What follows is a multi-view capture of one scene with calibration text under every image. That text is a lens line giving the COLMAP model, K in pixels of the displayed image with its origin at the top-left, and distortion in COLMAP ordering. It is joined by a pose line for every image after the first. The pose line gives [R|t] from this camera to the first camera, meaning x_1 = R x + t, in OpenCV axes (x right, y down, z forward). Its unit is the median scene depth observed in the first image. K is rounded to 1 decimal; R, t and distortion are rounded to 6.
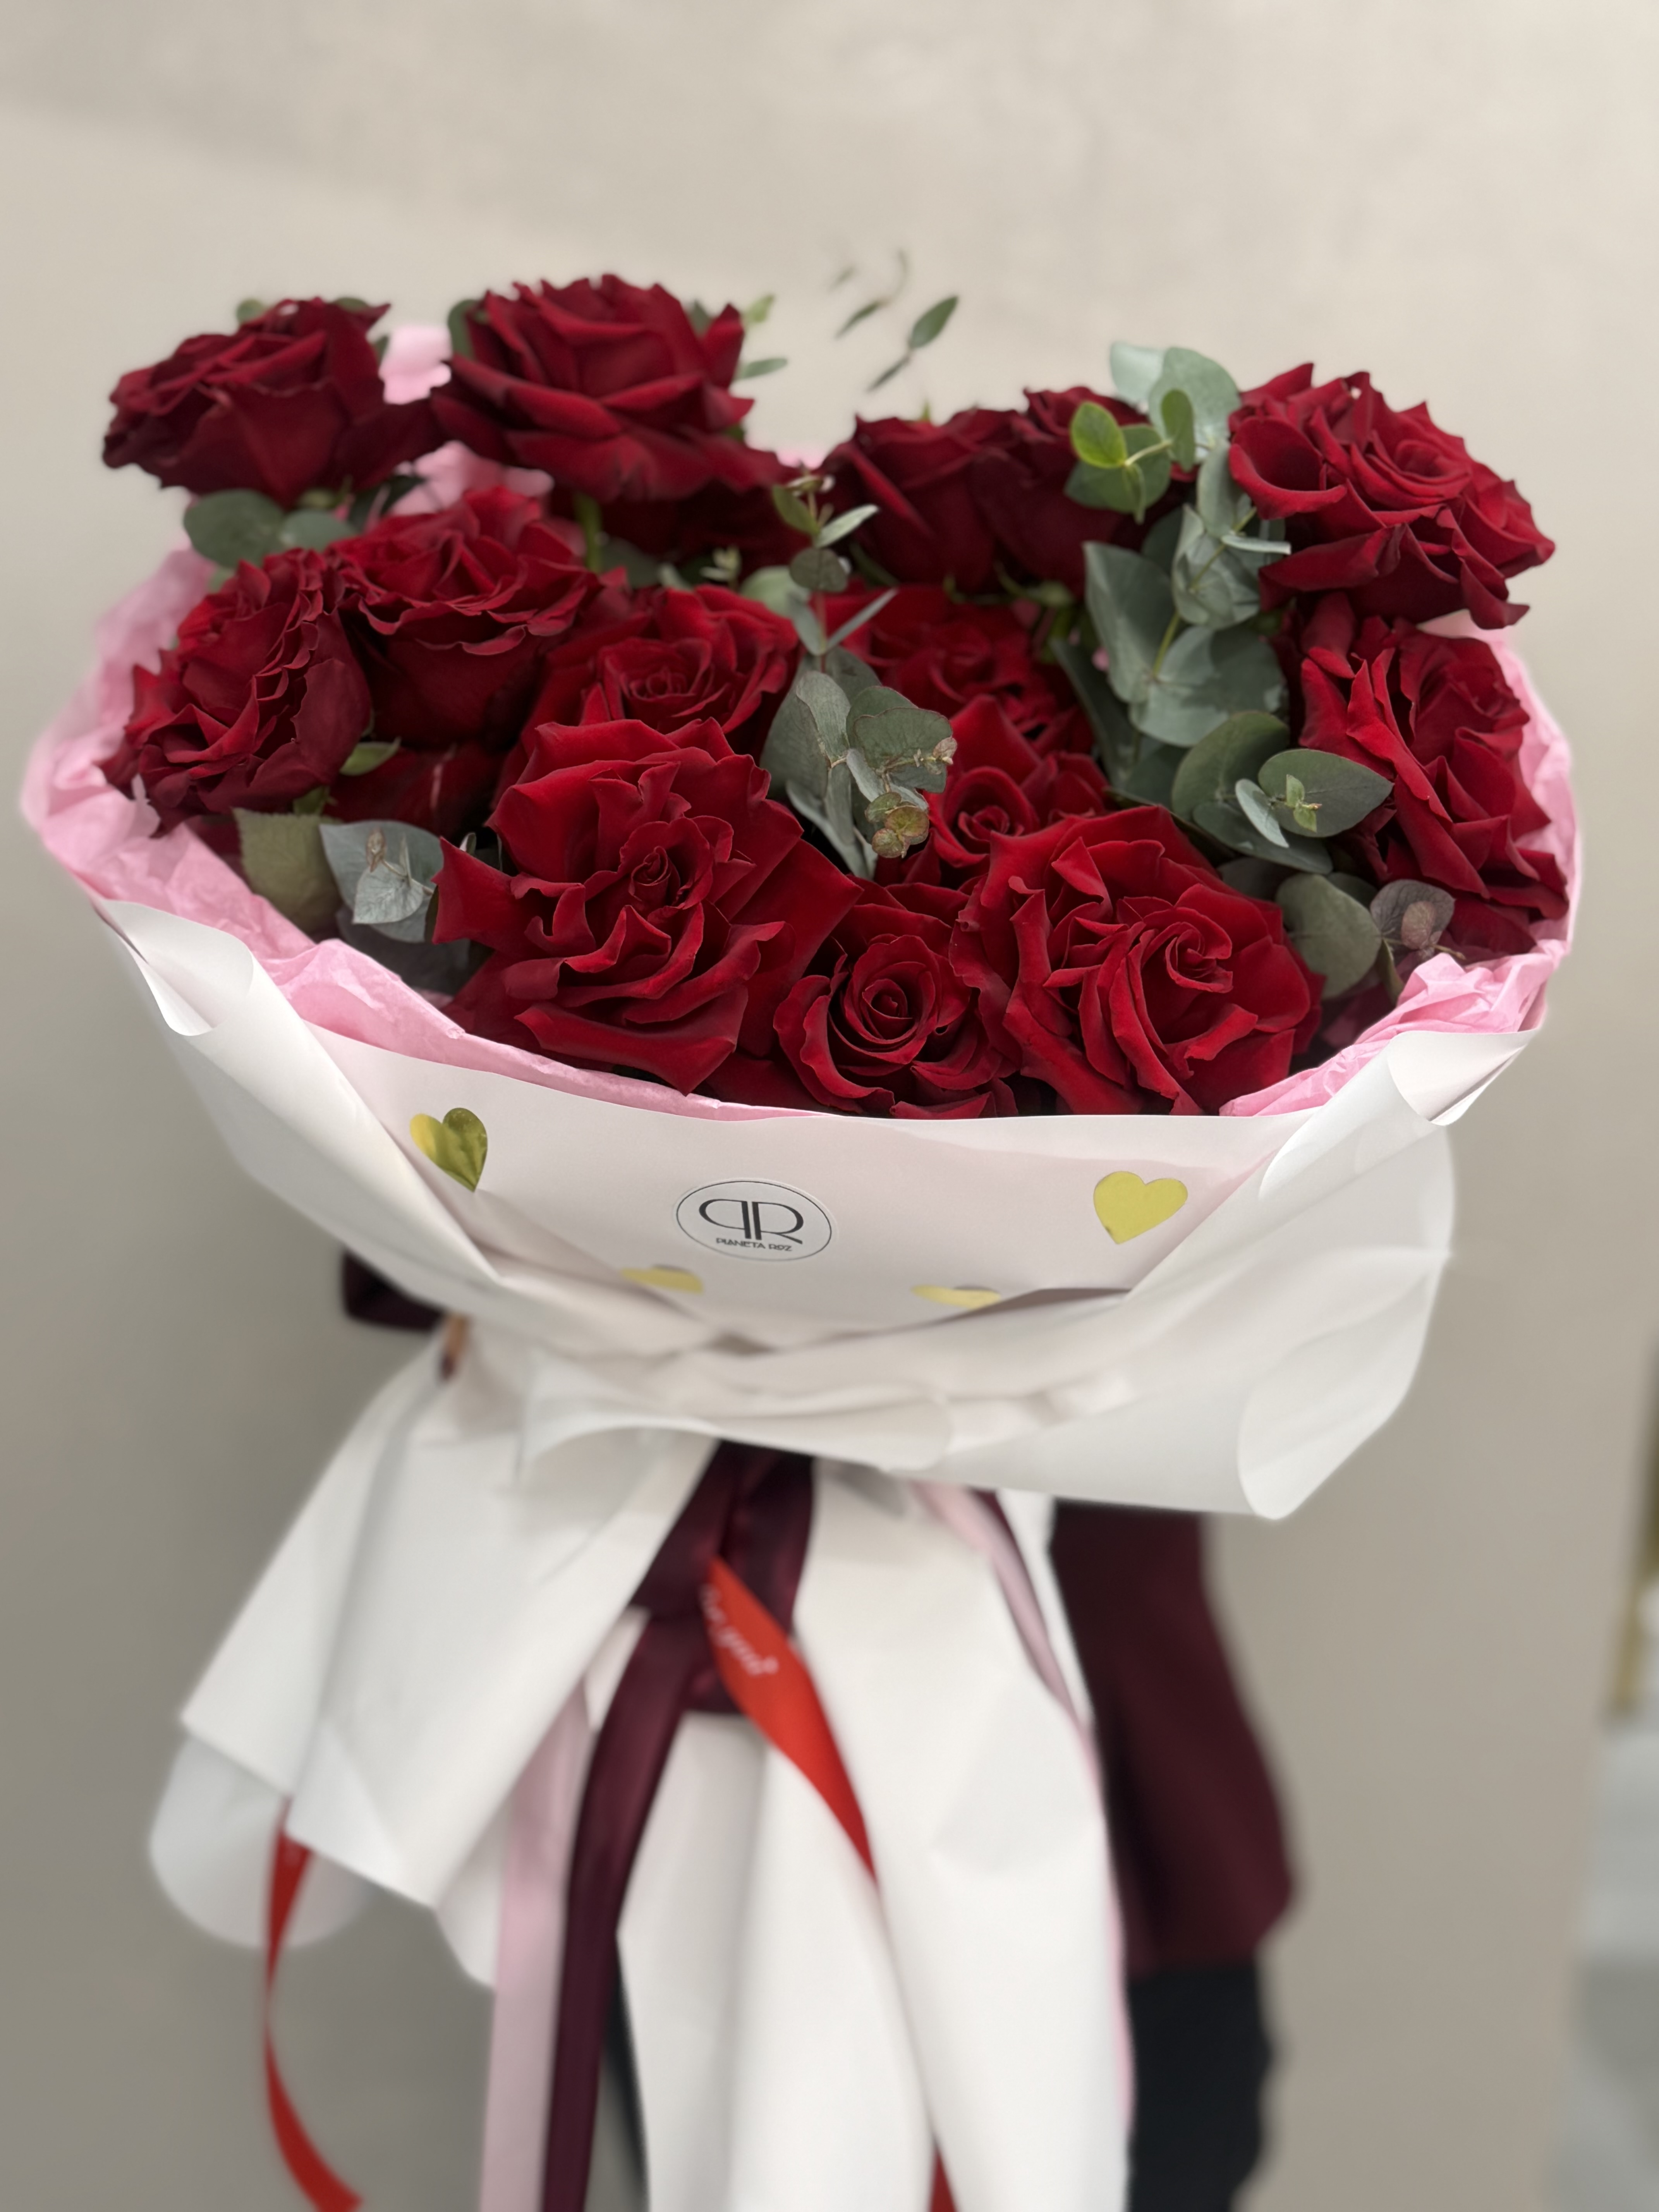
lens RADIAL K [[3029.9, 0, 829.5], [0, 3029.9, 1106.0], [0, 0, 1]] dist [0.129428, -0.009381]
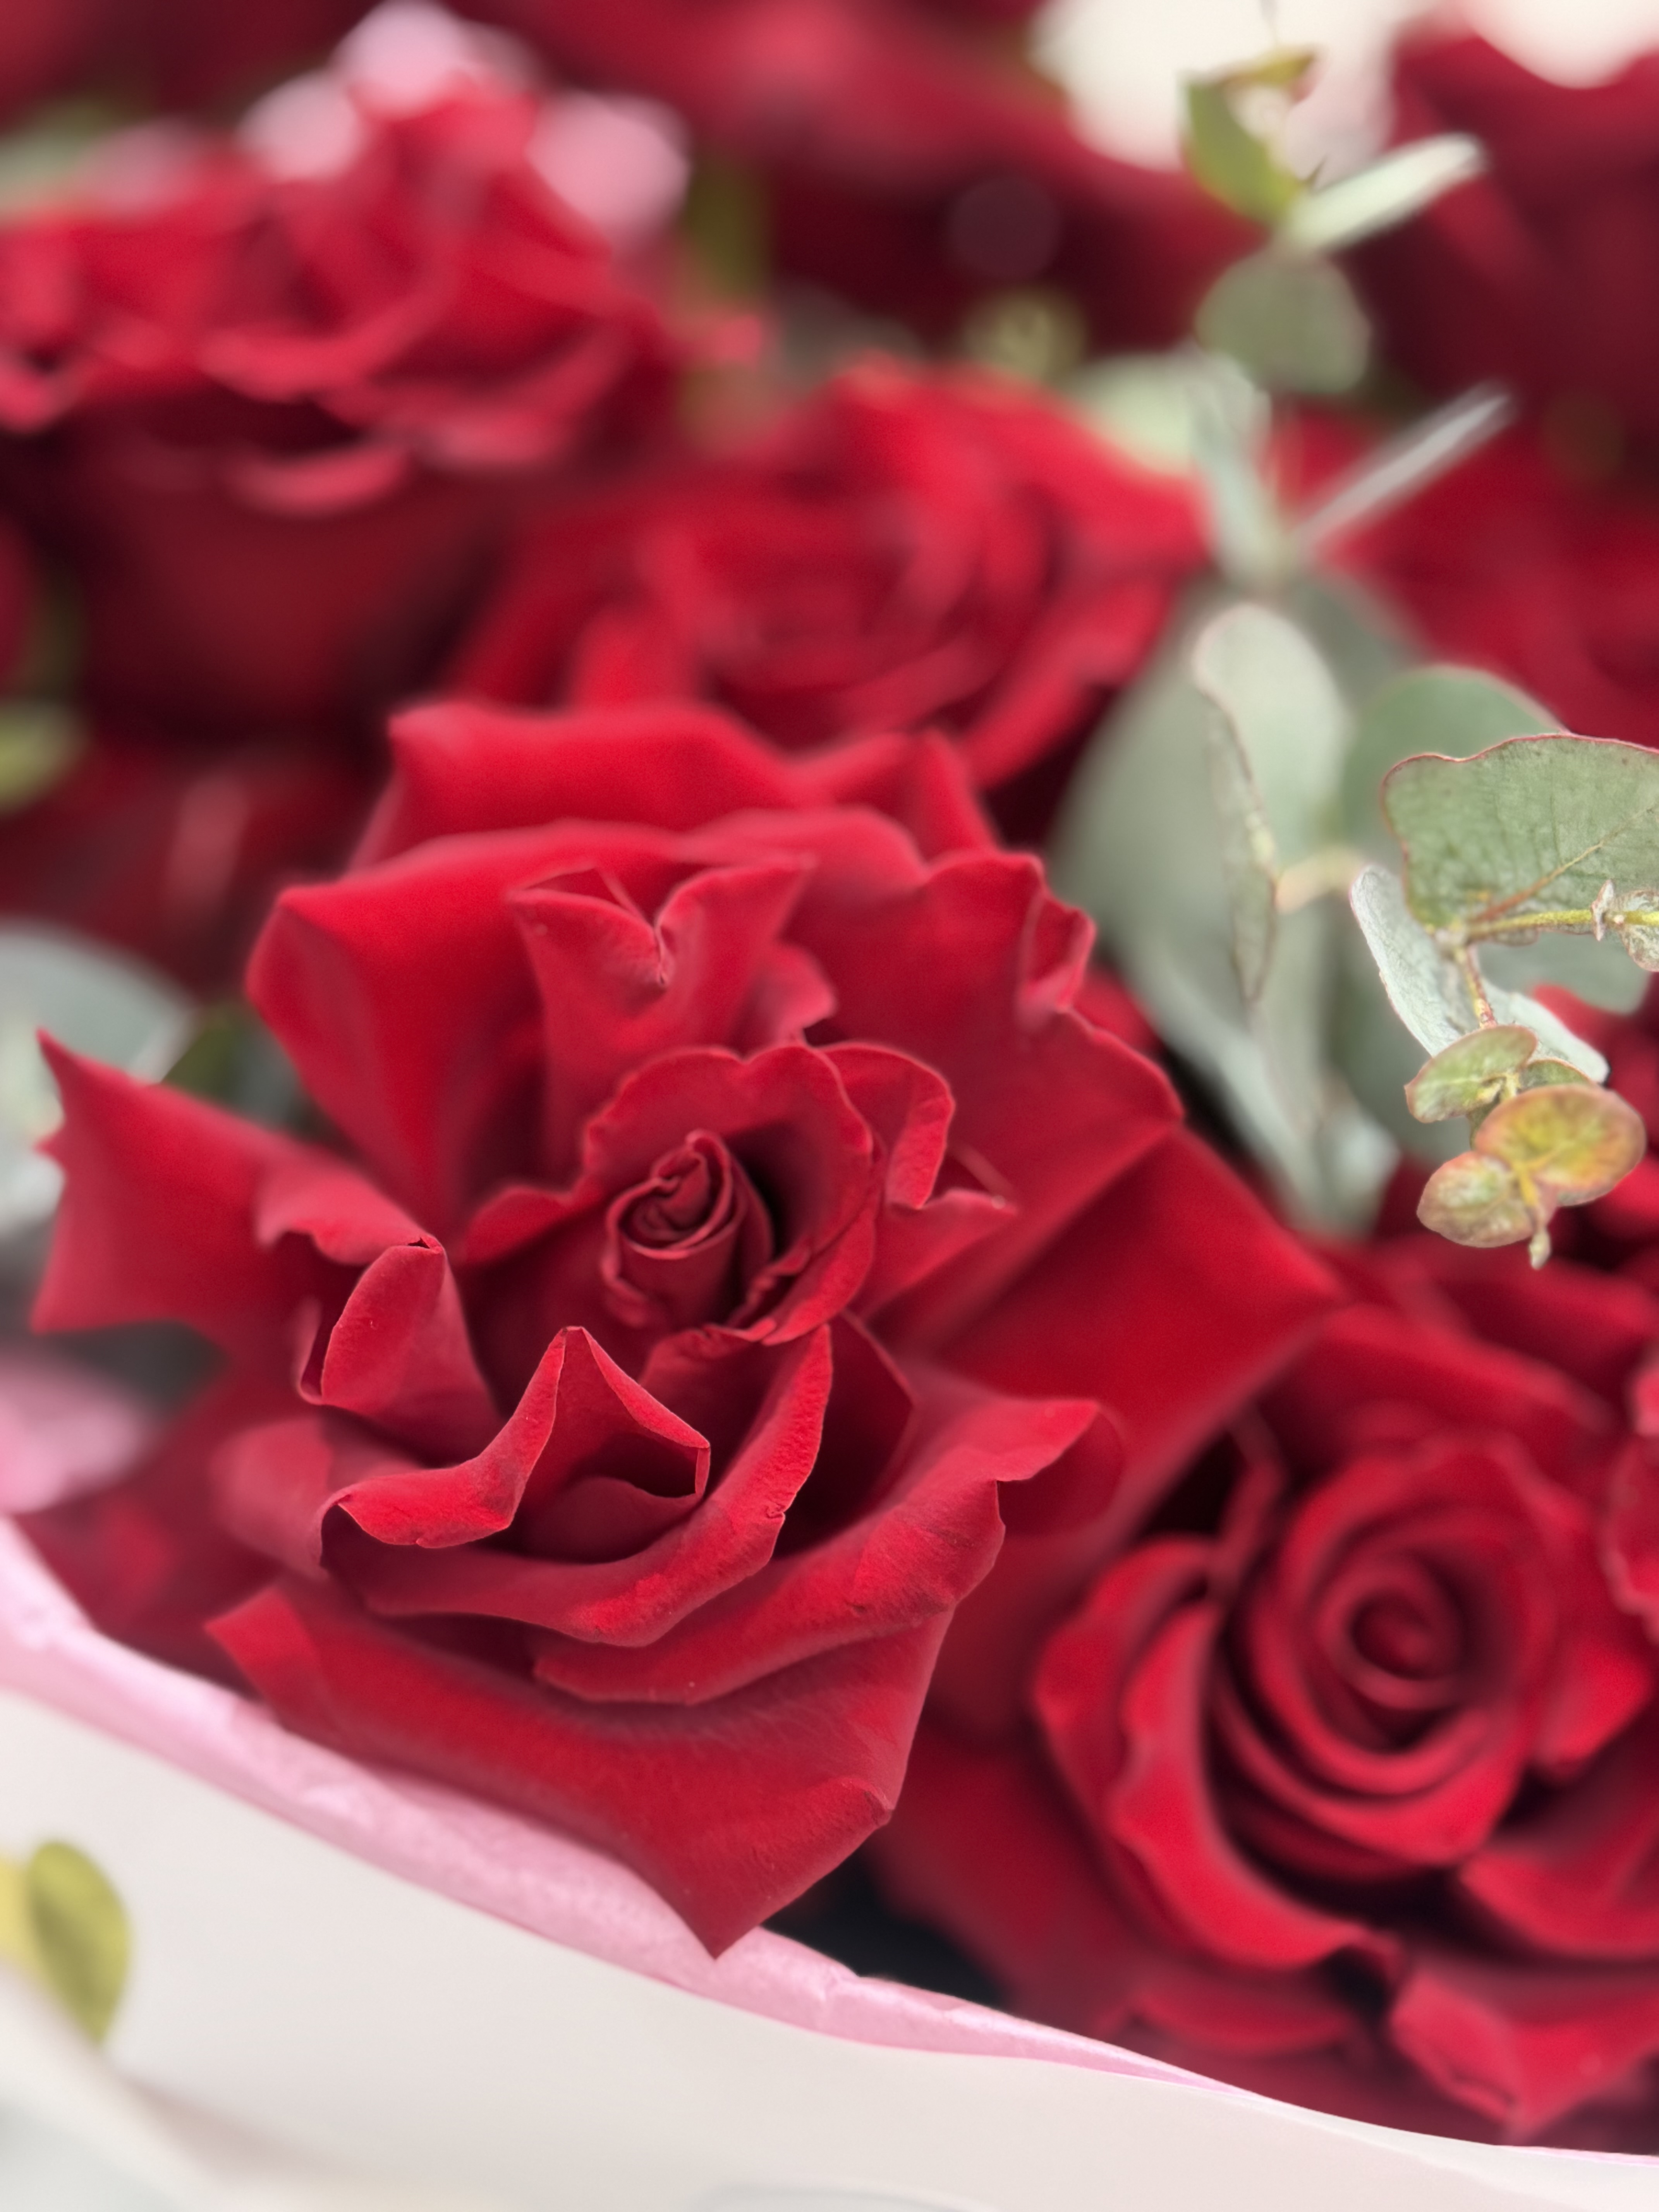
lens RADIAL K [[3139.0, 0, 726.1], [0, 3139.0, 1107.0], [0, 0, 1]] dist [0.083309, -0.010920]
pose [[0.989245, 0.088383, -0.116549, -0.016788], [-0.089476, 0.995980, -0.004175, -0.083779], [0.115711, 0.014558, 0.993176, 0.660602]]
